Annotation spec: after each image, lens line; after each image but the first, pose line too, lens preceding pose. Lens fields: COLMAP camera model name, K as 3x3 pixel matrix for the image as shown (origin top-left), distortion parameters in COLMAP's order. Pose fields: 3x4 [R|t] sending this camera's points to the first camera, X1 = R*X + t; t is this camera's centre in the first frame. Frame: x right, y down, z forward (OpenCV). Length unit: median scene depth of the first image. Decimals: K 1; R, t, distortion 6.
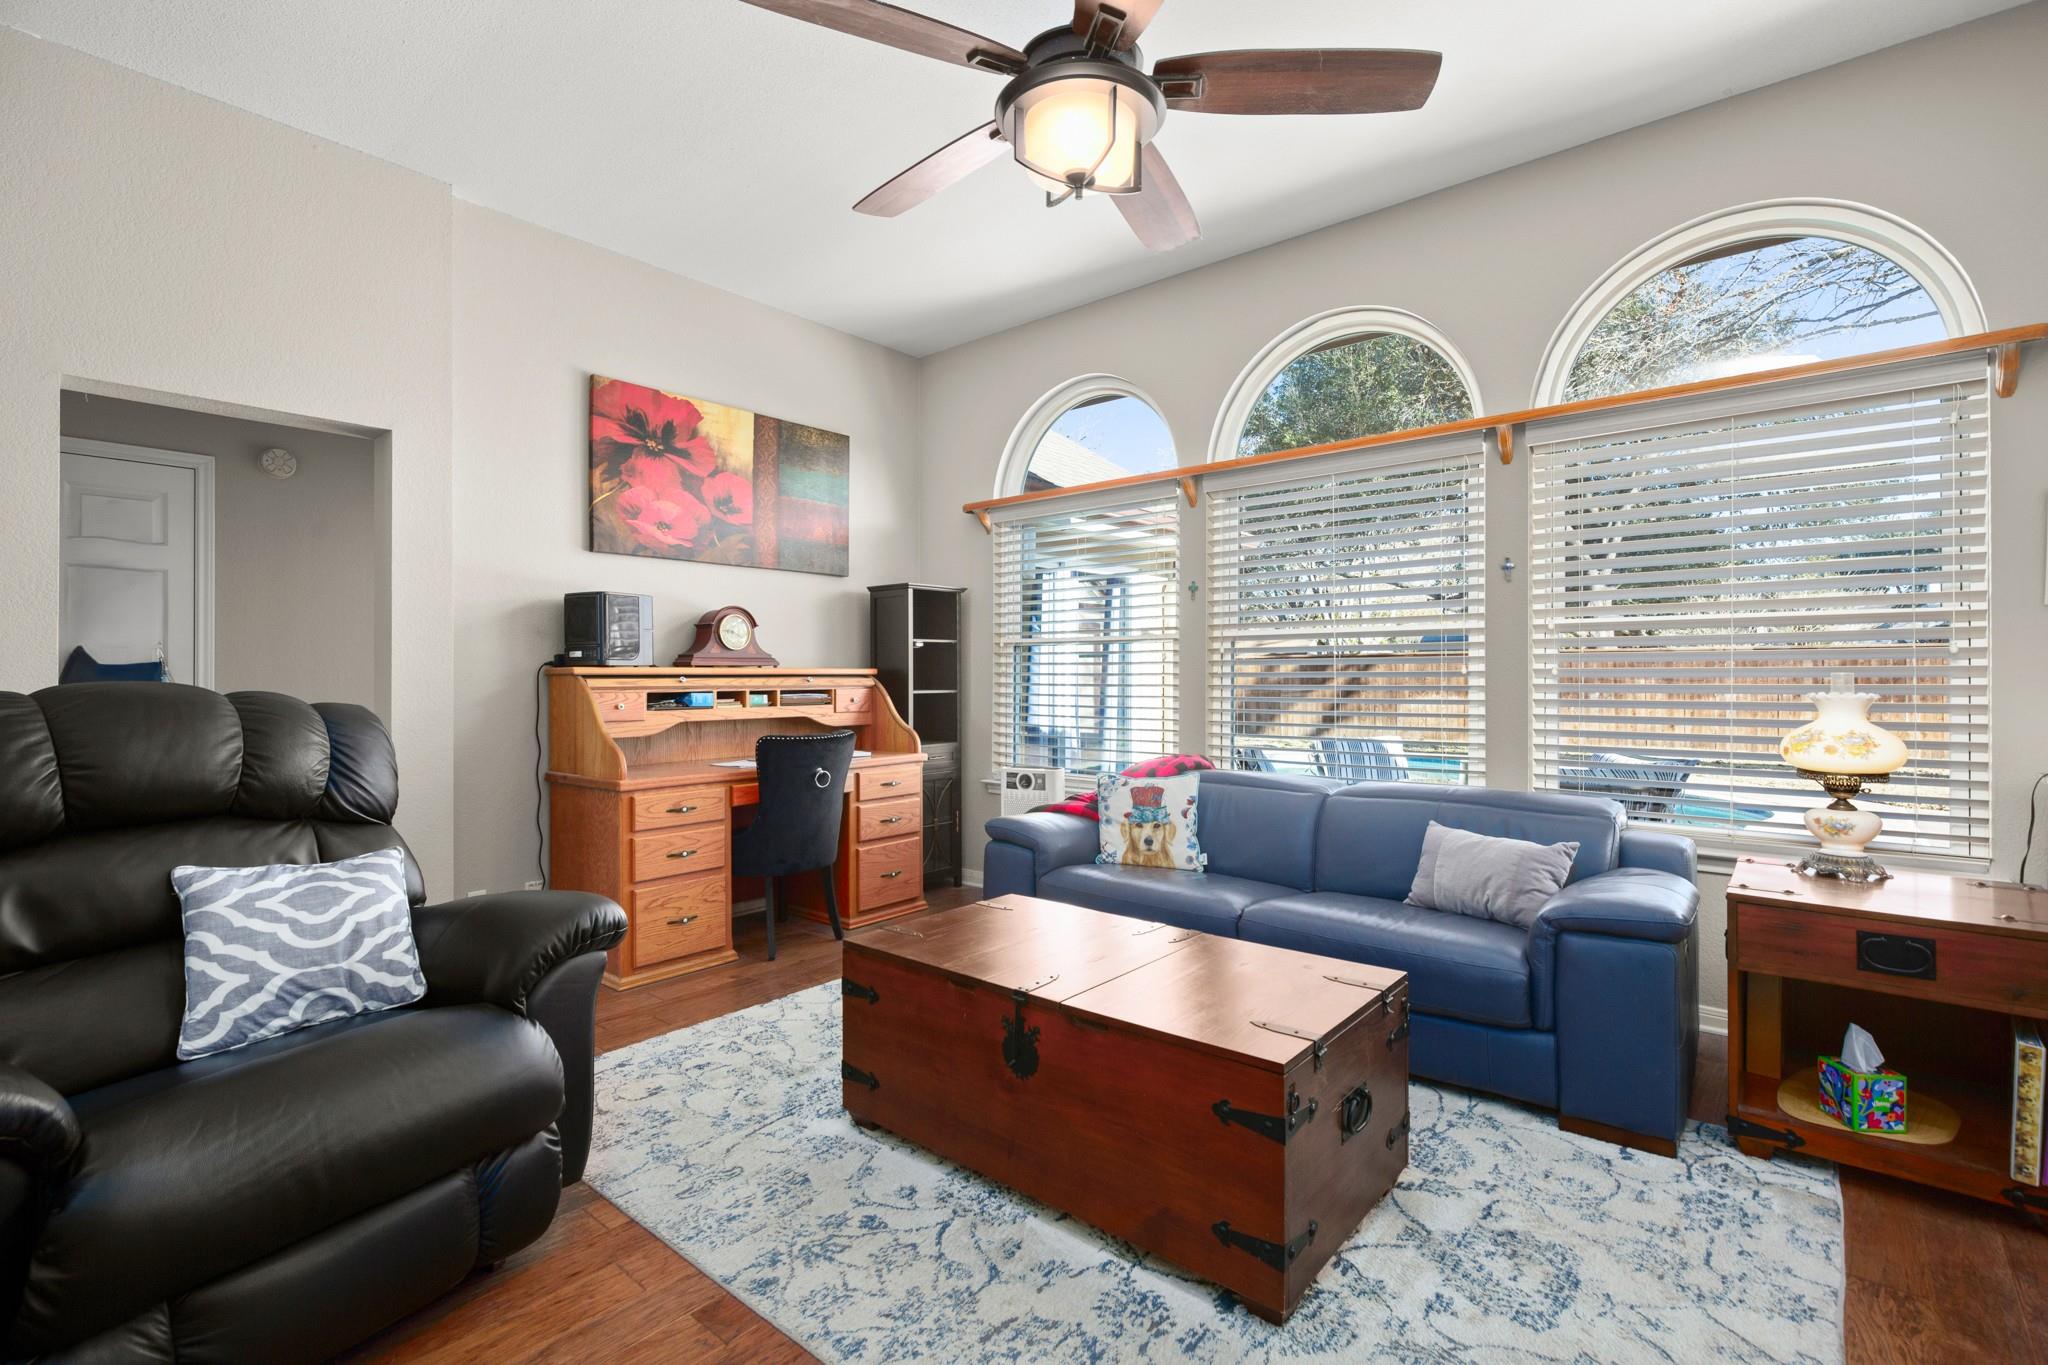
lens RADIAL K [[980.7, 0, 1032.4], [0, 980.7, 676.3], [0, 0, 1]] dist [0.029742, 0.000208]
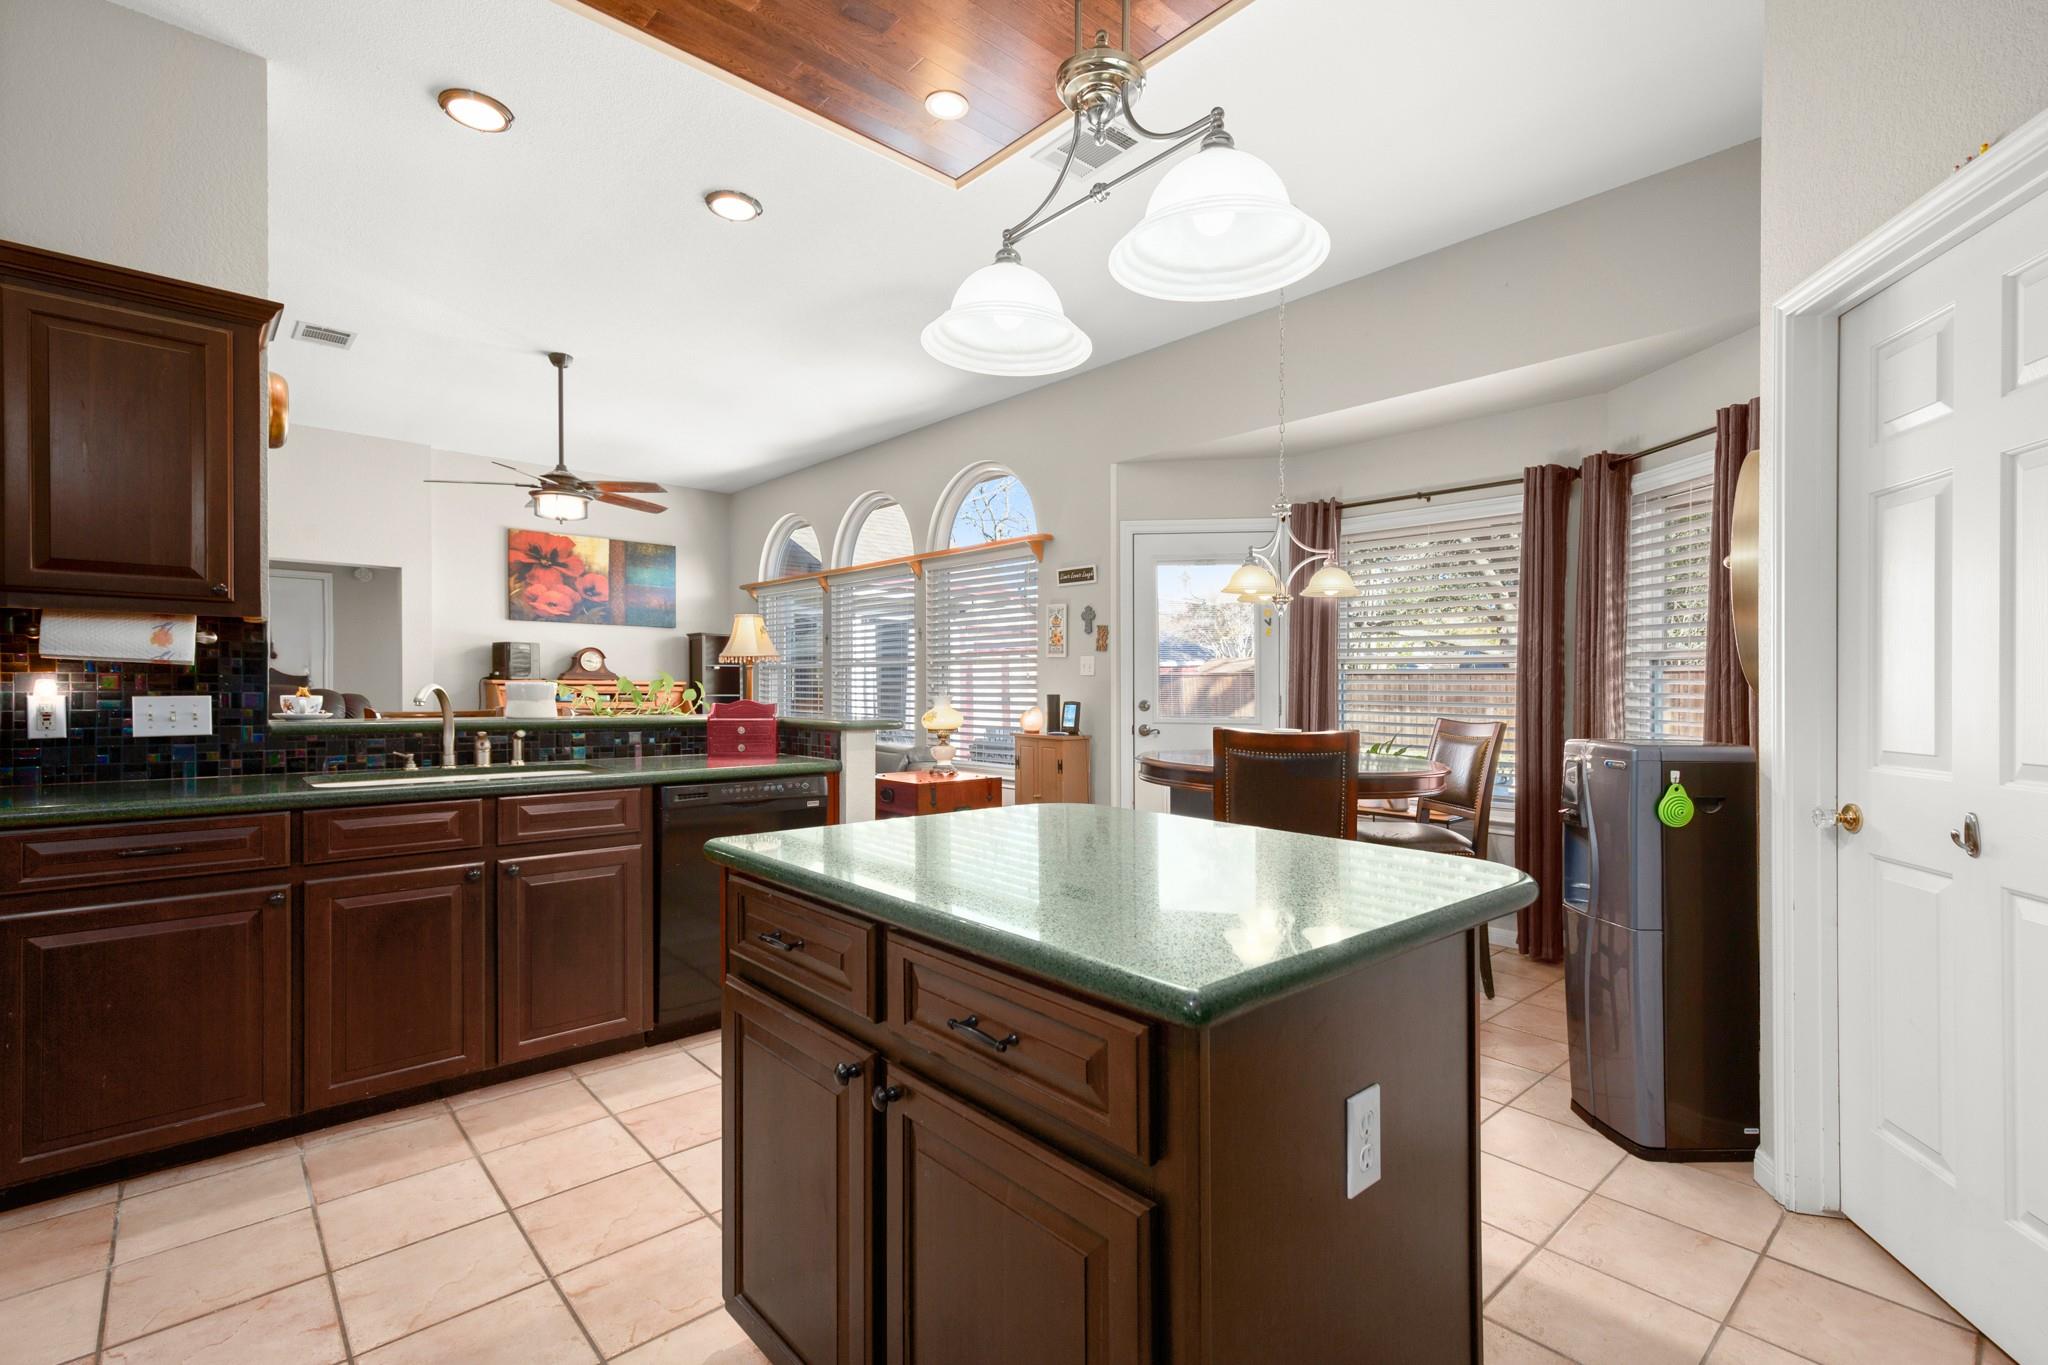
lens RADIAL K [[938.5, 0, 1031.5], [0, 938.5, 688.8], [0, 0, 1]] dist [0.003402, -0.000397]
pose [[0.991534, 0.008781, -0.129550, 0.741883], [-0.008290, 0.999956, 0.004331, -0.007547], [0.129583, -0.003220, 0.991563, -0.635667]]
